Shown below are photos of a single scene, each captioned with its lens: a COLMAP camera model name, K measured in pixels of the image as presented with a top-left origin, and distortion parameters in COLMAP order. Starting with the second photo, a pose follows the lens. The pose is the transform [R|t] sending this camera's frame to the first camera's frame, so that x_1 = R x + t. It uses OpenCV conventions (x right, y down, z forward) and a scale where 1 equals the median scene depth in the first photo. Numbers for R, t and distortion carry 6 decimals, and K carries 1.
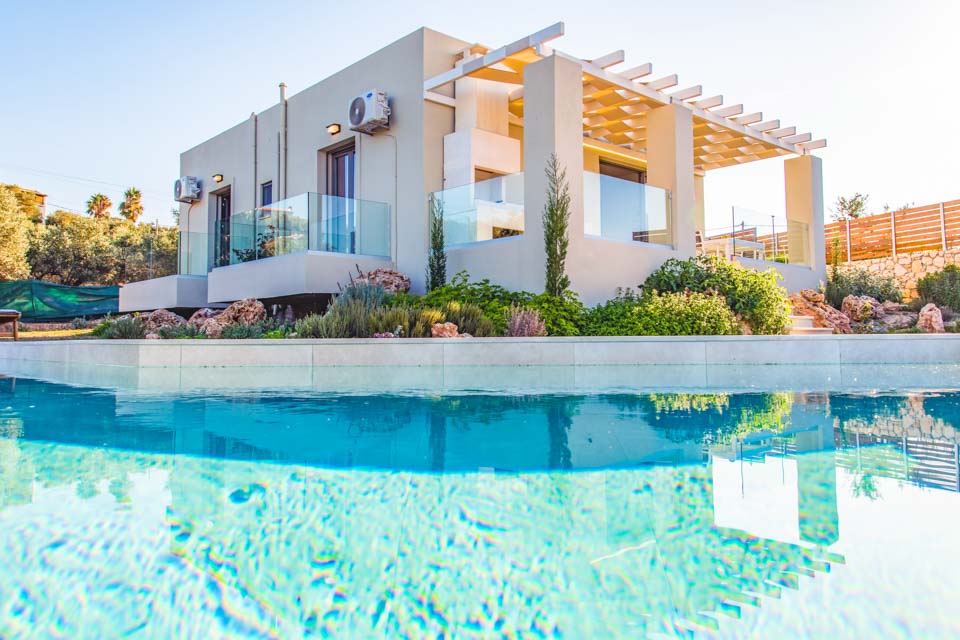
lens RADIAL K [[694.6, 0, 503.3], [0, 694.6, 303.2], [0, 0, 1]] dist [0.027222, -0.050874]
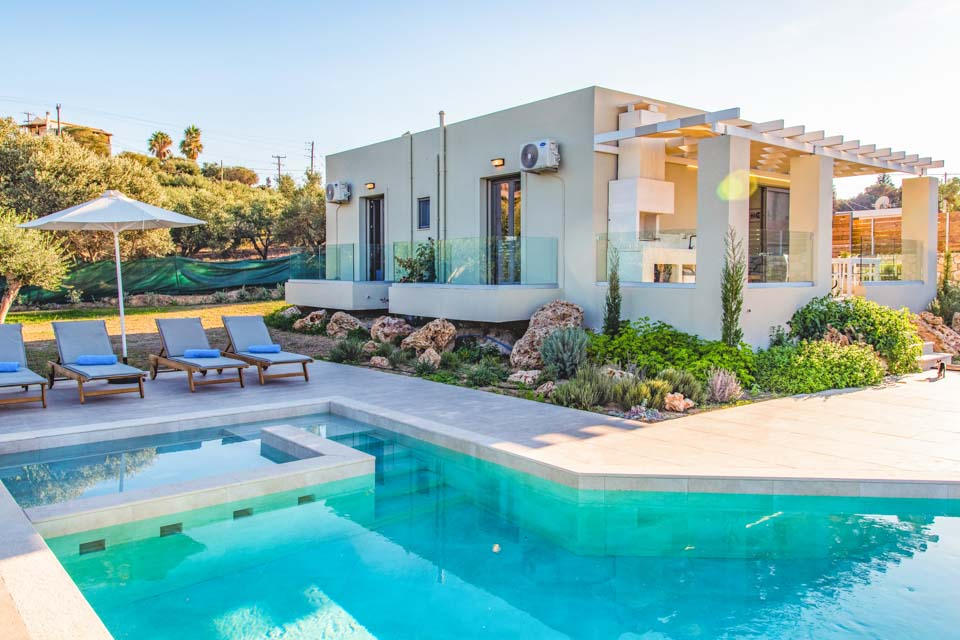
lens RADIAL K [[694.6, 0, 503.3], [0, 694.6, 303.2], [0, 0, 1]] dist [0.027222, -0.050874]
pose [[0.997636, 0.011178, -0.067803, -0.173667], [-0.004825, 0.995641, 0.093142, -0.141913], [0.068548, -0.092595, 0.993341, -0.163240]]
